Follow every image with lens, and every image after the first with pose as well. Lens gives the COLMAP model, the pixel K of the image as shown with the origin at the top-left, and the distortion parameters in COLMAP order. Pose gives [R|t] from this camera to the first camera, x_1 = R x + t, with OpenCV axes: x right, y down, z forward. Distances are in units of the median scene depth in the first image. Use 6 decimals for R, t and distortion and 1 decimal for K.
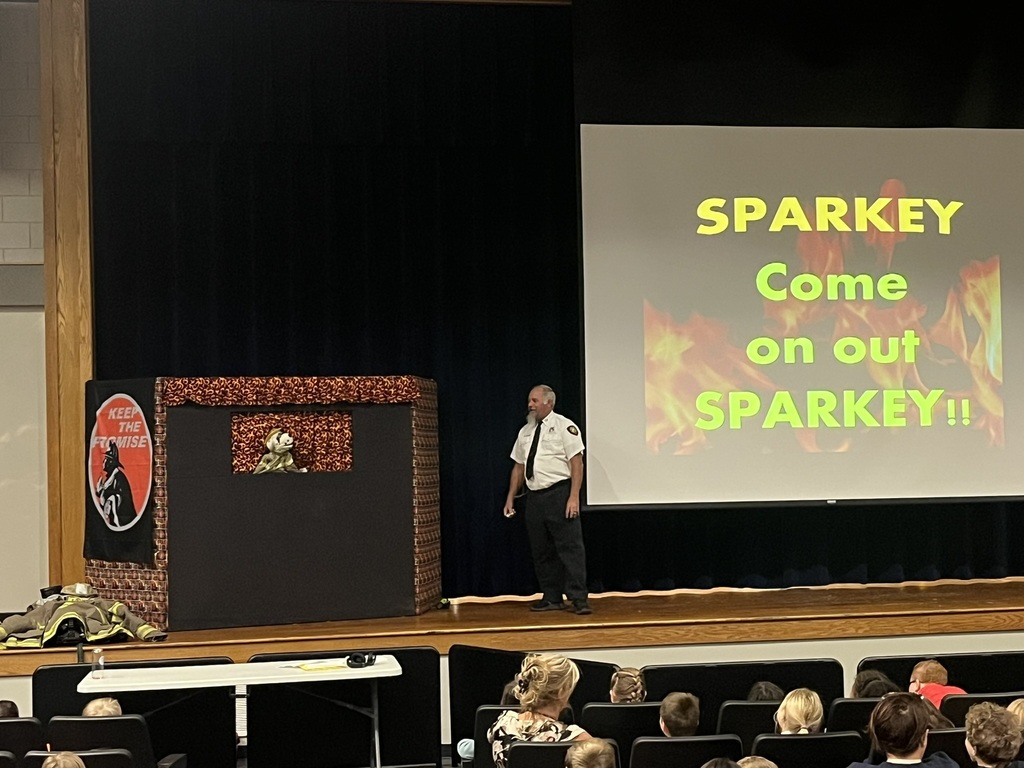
lens RADIAL K [[1572.9, 0, 511.2], [0, 1572.9, 385.3], [0, 0, 1]] dist [0.087745, 0.000000]
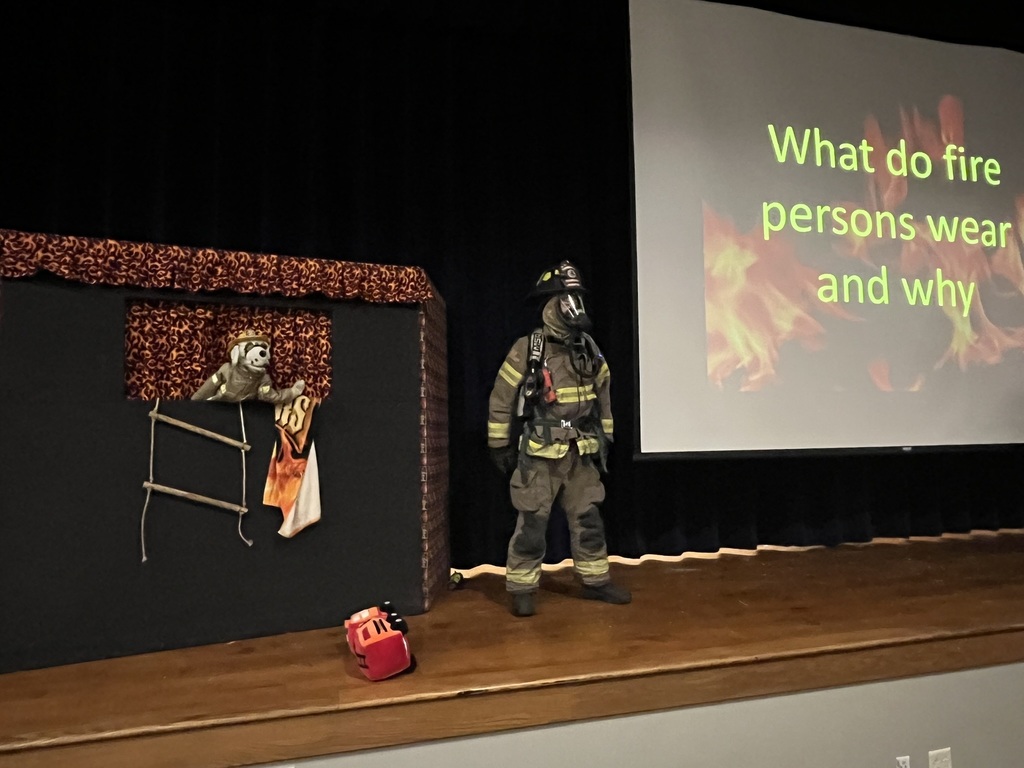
lens RADIAL K [[659.9, 0, 489.7], [0, 659.9, 388.9], [0, 0, 1]] dist [-0.008291, -0.003595]
pose [[0.997034, 0.009727, 0.076347, -0.054664], [-0.007964, 0.999695, -0.023362, 0.054907], [-0.076551, 0.022684, 0.996808, 0.707923]]
